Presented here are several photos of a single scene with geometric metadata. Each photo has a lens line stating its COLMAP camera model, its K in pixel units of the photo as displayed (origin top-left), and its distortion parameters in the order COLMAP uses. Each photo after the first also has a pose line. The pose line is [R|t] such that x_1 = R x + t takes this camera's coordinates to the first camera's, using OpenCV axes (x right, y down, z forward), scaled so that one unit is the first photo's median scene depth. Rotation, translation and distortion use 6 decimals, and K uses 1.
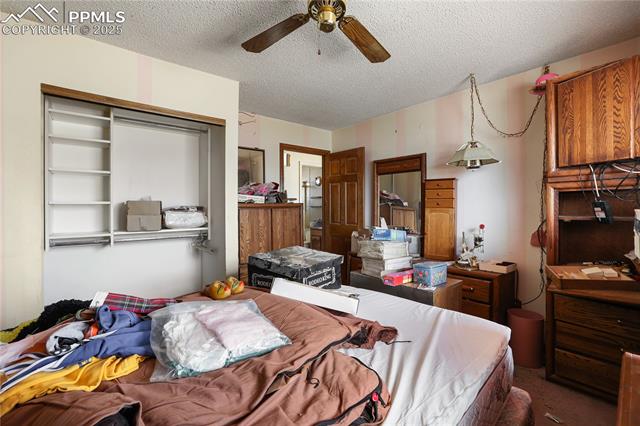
lens RADIAL K [[277.4, 0, 320.3], [0, 277.4, 207.9], [0, 0, 1]] dist [-0.044914, 0.016798]
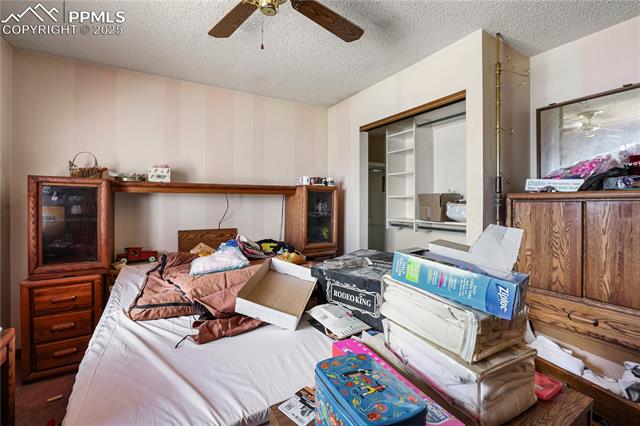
lens RADIAL K [[277.4, 0, 320.3], [0, 277.4, 207.9], [0, 0, 1]] dist [-0.044914, 0.016798]
pose [[-0.125898, 0.029283, -0.991611, 0.708917], [0.004532, 0.999571, 0.028943, -0.003568], [0.992033, -0.000850, -0.125976, 0.972836]]
